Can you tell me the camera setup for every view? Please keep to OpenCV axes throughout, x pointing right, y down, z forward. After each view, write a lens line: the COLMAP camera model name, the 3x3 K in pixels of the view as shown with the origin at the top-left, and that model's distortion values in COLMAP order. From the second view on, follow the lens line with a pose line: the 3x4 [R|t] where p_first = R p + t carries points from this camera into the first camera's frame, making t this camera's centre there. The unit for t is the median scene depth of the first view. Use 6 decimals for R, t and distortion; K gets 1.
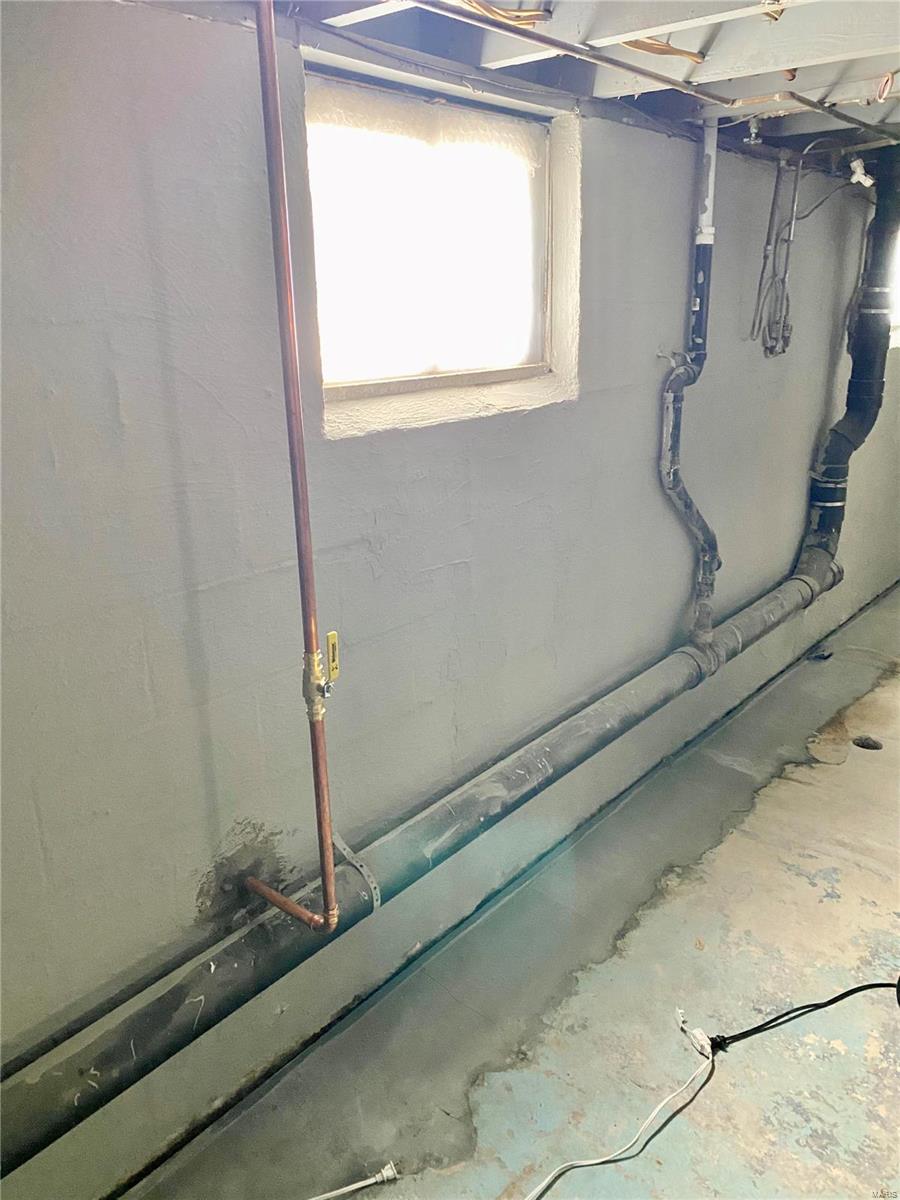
lens RADIAL K [[918.4, 0, 454.9], [0, 918.4, 599.3], [0, 0, 1]] dist [0.056534, -0.052398]
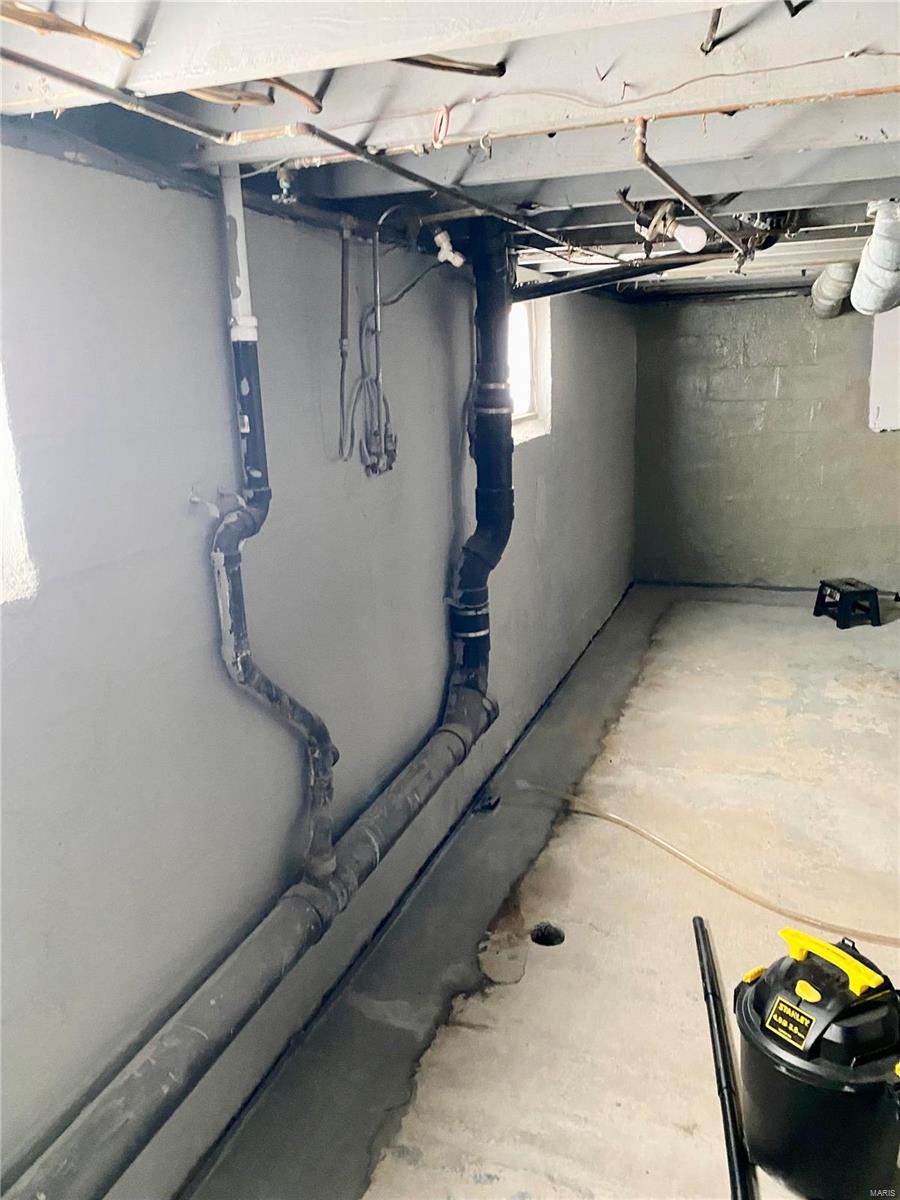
lens RADIAL K [[918.4, 0, 439.6], [0, 918.4, 601.0], [0, 0, 1]] dist [0.056534, -0.052398]
pose [[0.946943, -0.095844, 0.306777, 0.154065], [0.115771, 0.992145, -0.047385, -0.120279], [-0.299826, 0.080386, 0.950601, 0.268315]]
